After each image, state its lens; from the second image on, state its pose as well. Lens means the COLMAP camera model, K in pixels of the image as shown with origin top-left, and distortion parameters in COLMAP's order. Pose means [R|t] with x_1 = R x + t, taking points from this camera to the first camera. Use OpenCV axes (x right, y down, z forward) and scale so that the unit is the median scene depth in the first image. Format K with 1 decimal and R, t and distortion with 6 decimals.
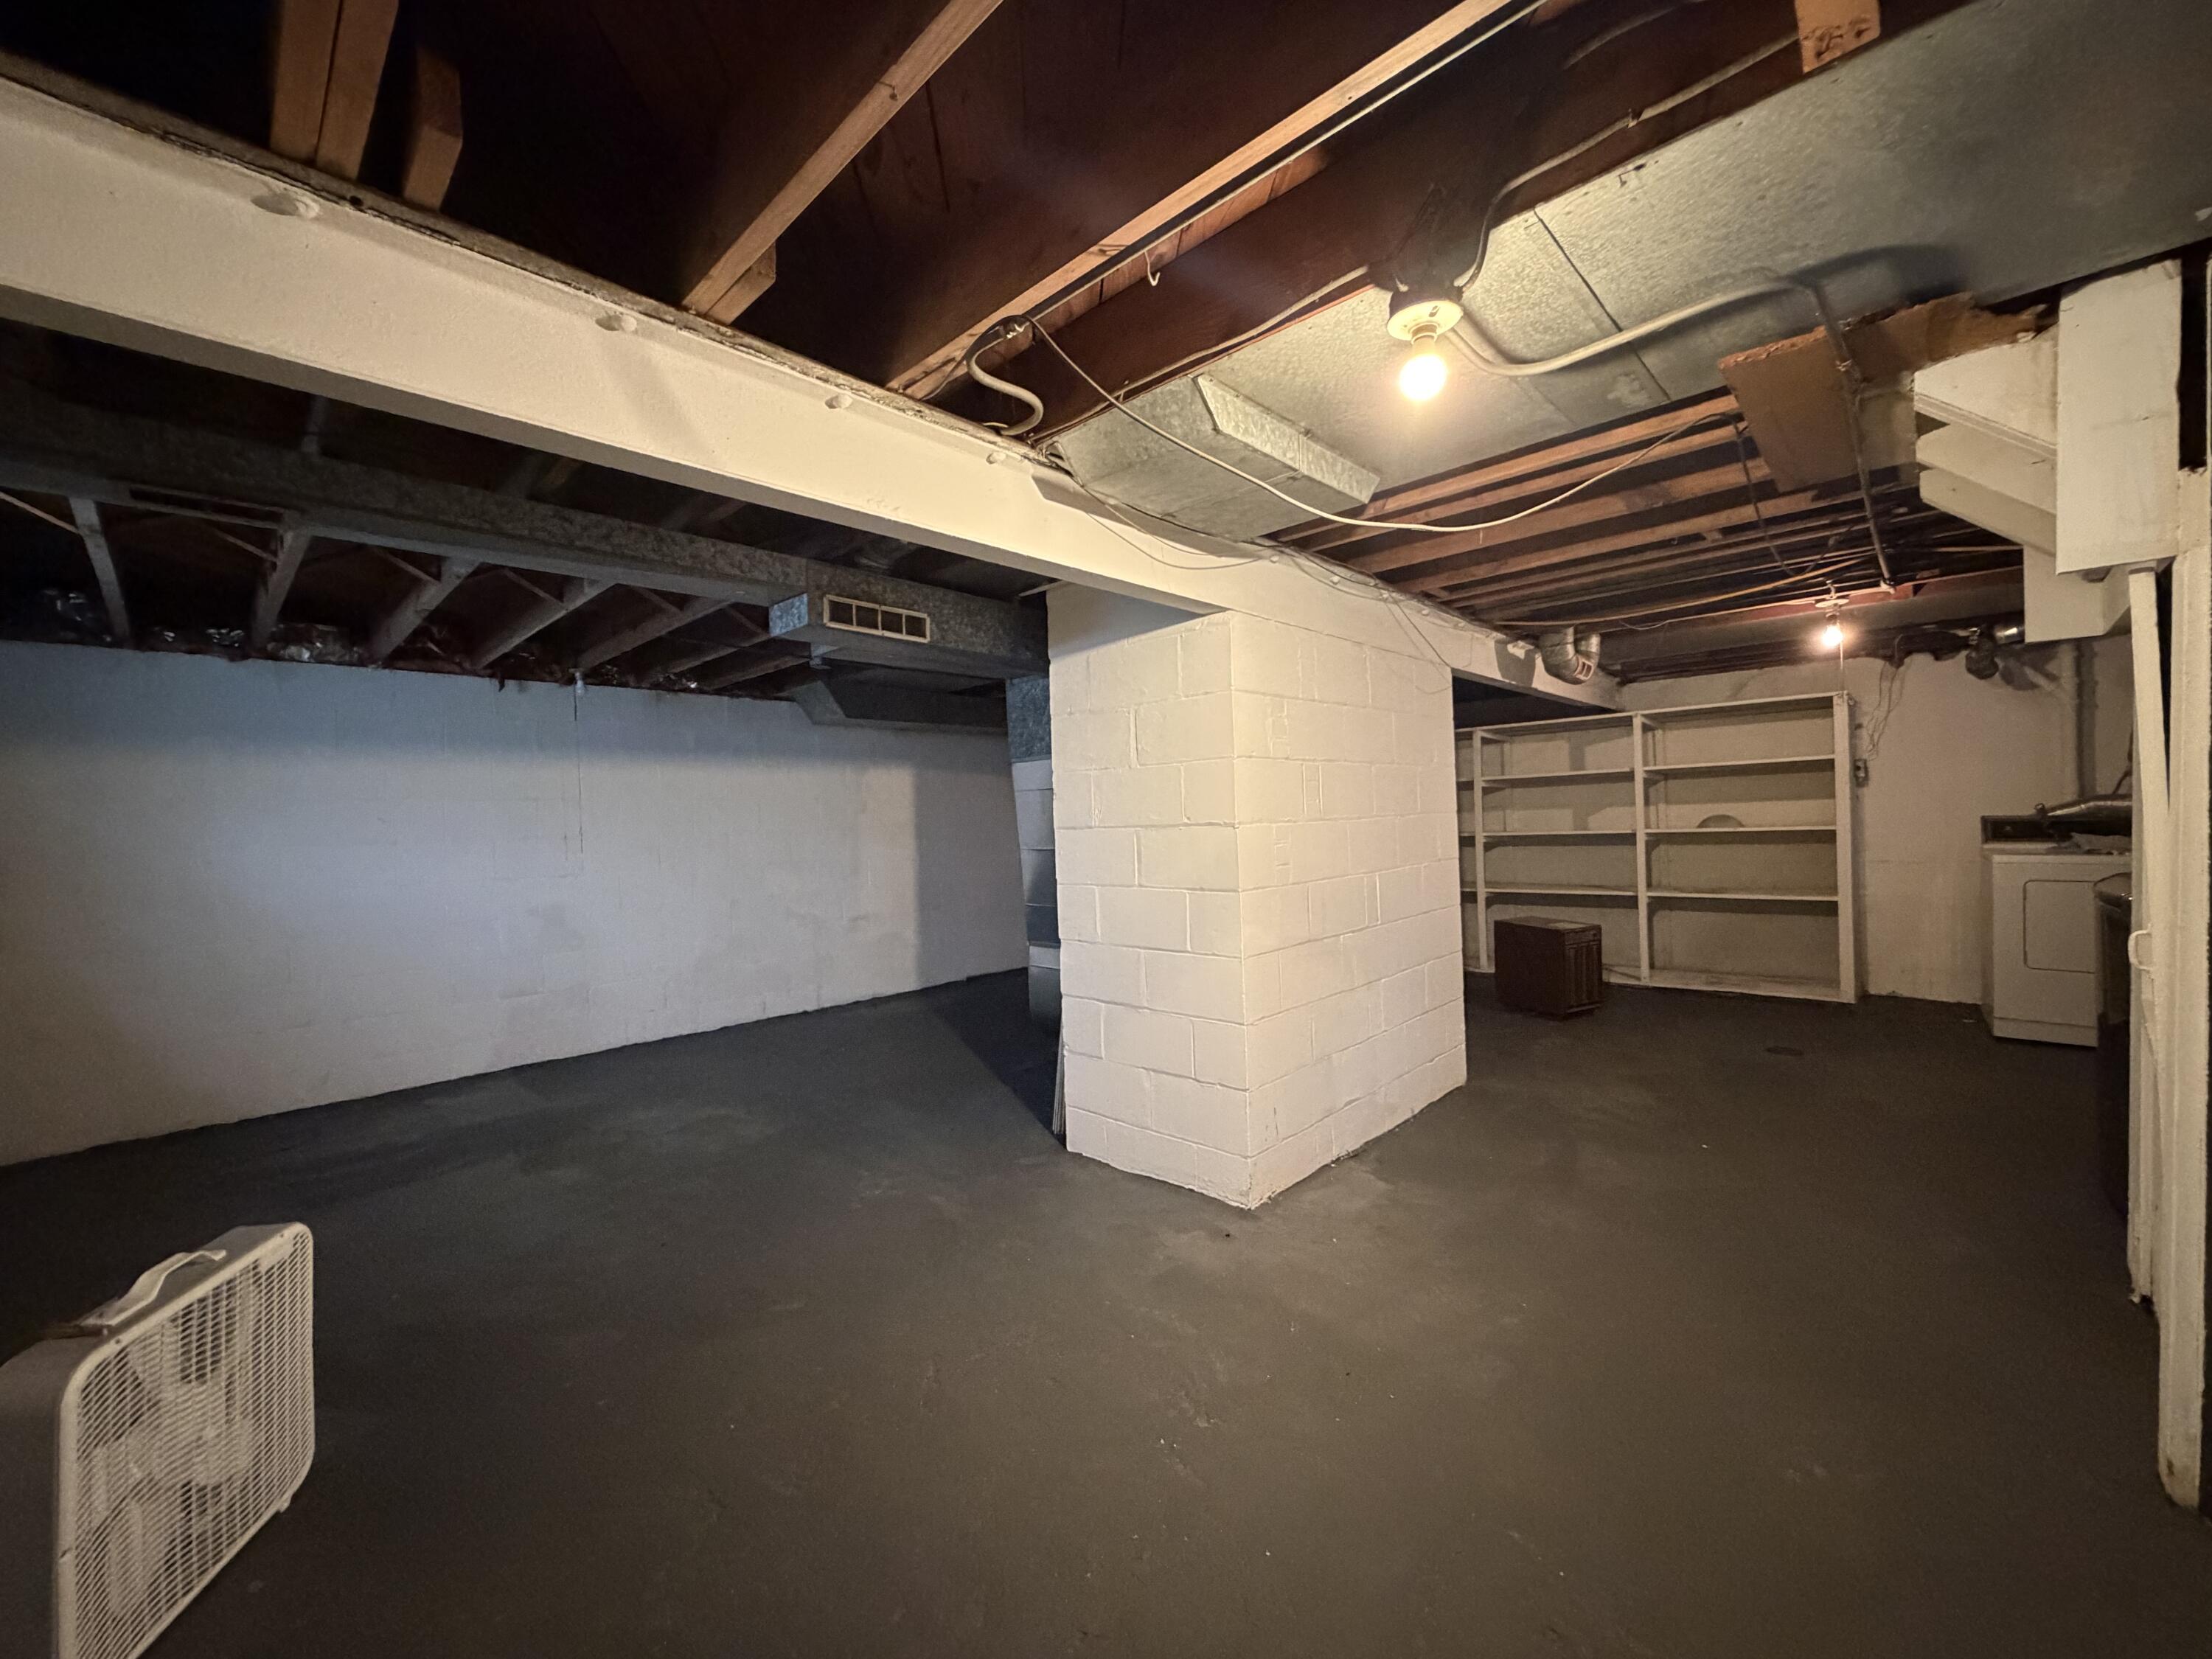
lens RADIAL K [[883.5, 0, 1111.8], [0, 883.5, 820.6], [0, 0, 1]] dist [0.004350, 0.000320]
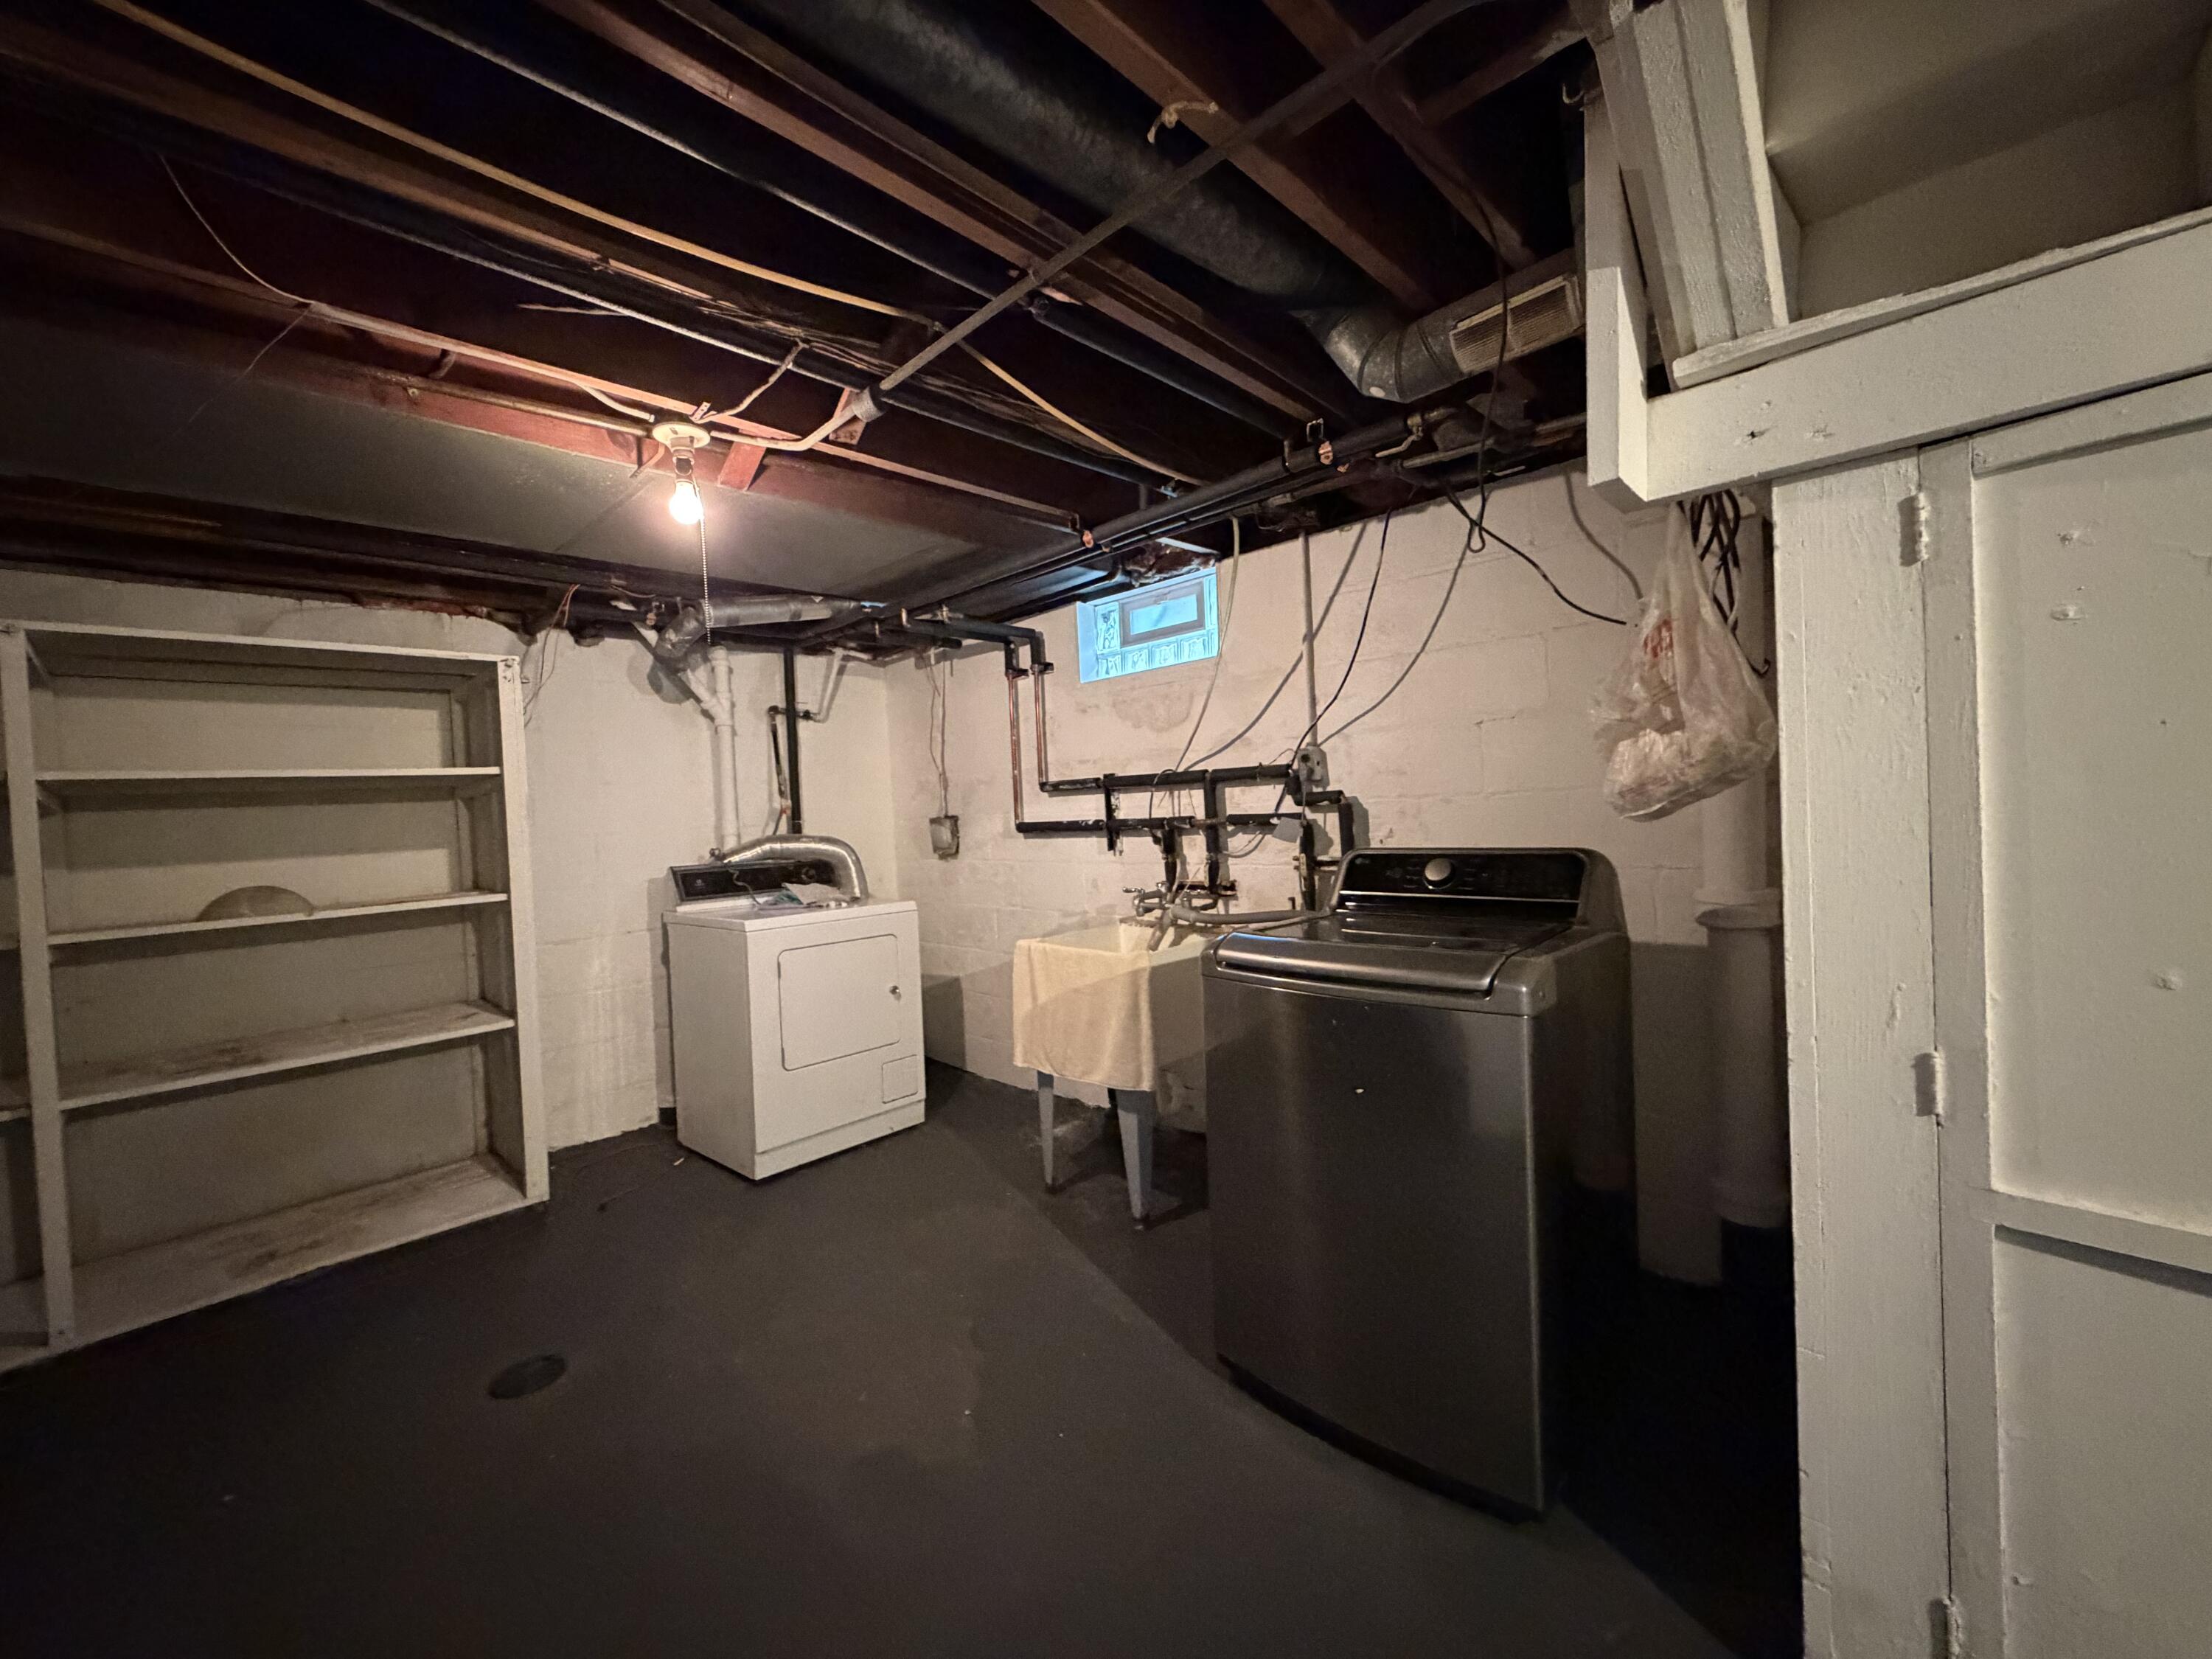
lens RADIAL K [[883.5, 0, 1112.9], [0, 883.5, 834.7], [0, 0, 1]] dist [0.004350, 0.000320]
pose [[0.023794, 0.002365, 0.999714, 0.269865], [0.051092, 0.998688, -0.003578, -0.010640], [-0.998410, 0.051163, 0.023642, 0.616392]]
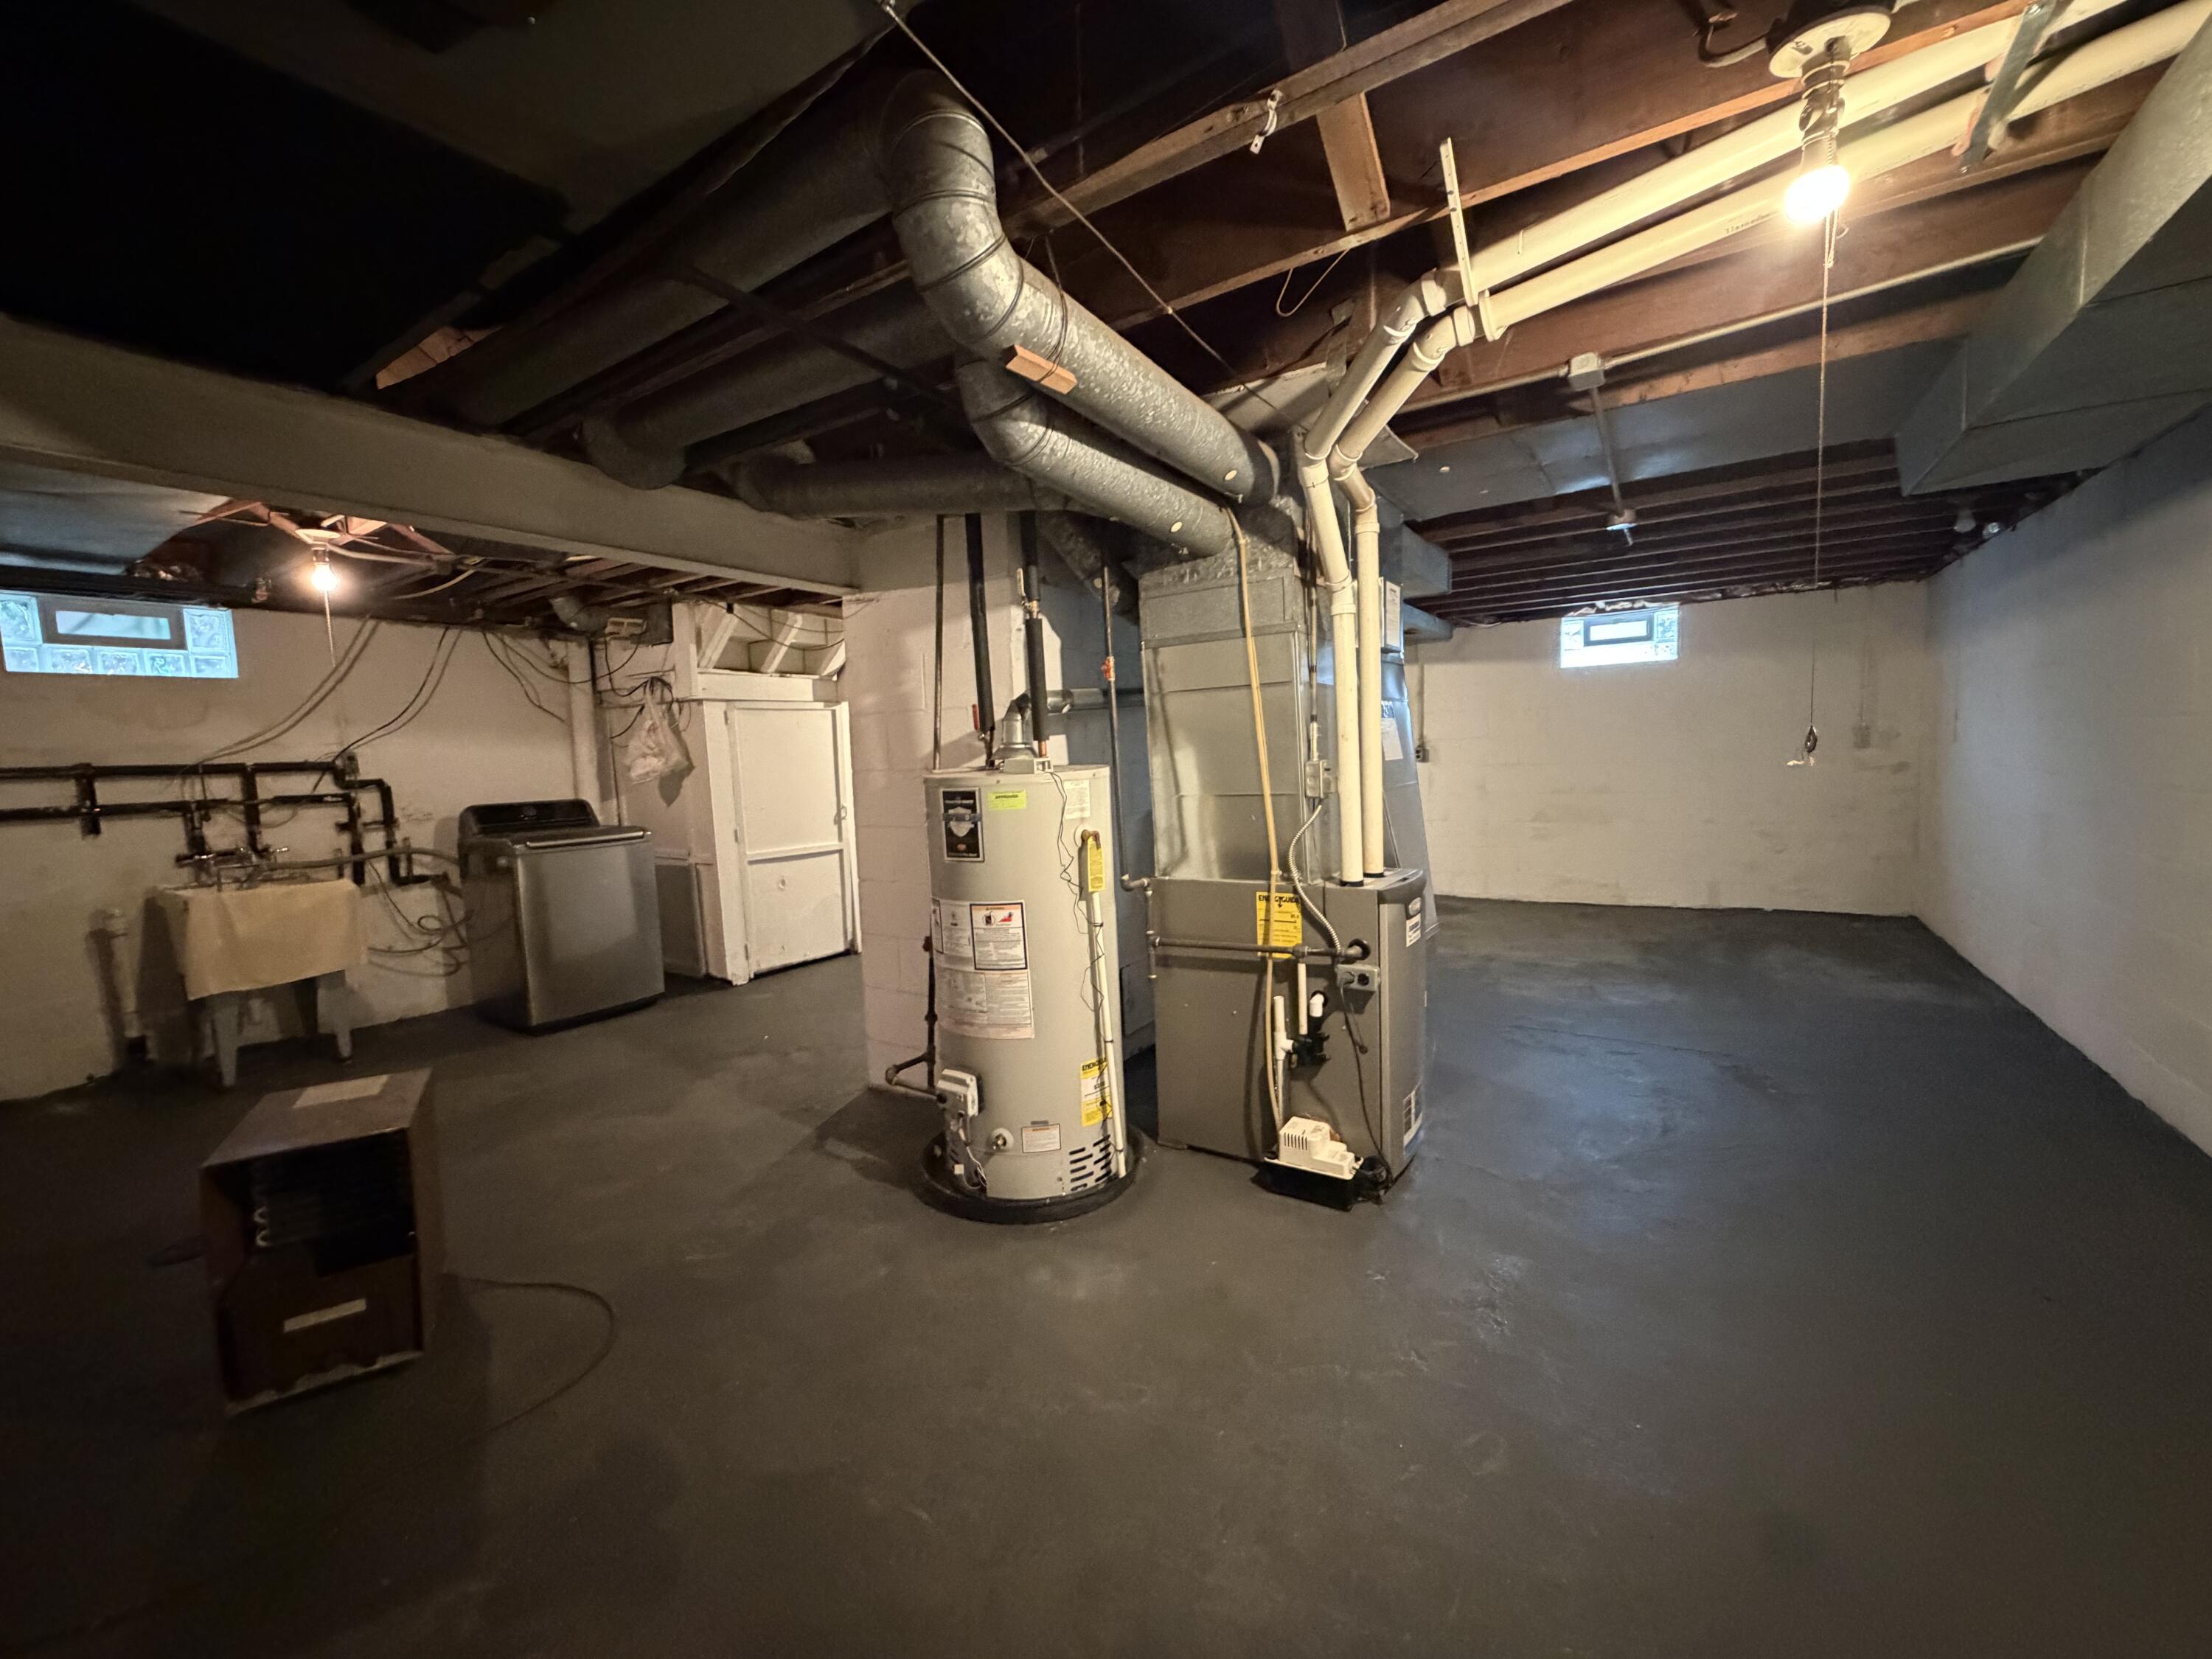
lens RADIAL K [[883.5, 0, 1104.0], [0, 883.5, 828.4], [0, 0, 1]] dist [0.004350, 0.000320]
pose [[-0.979657, 0.088800, -0.179963, 0.258792], [0.072062, 0.992622, 0.097512, -0.020531], [0.187294, 0.082560, -0.978828, 1.941077]]
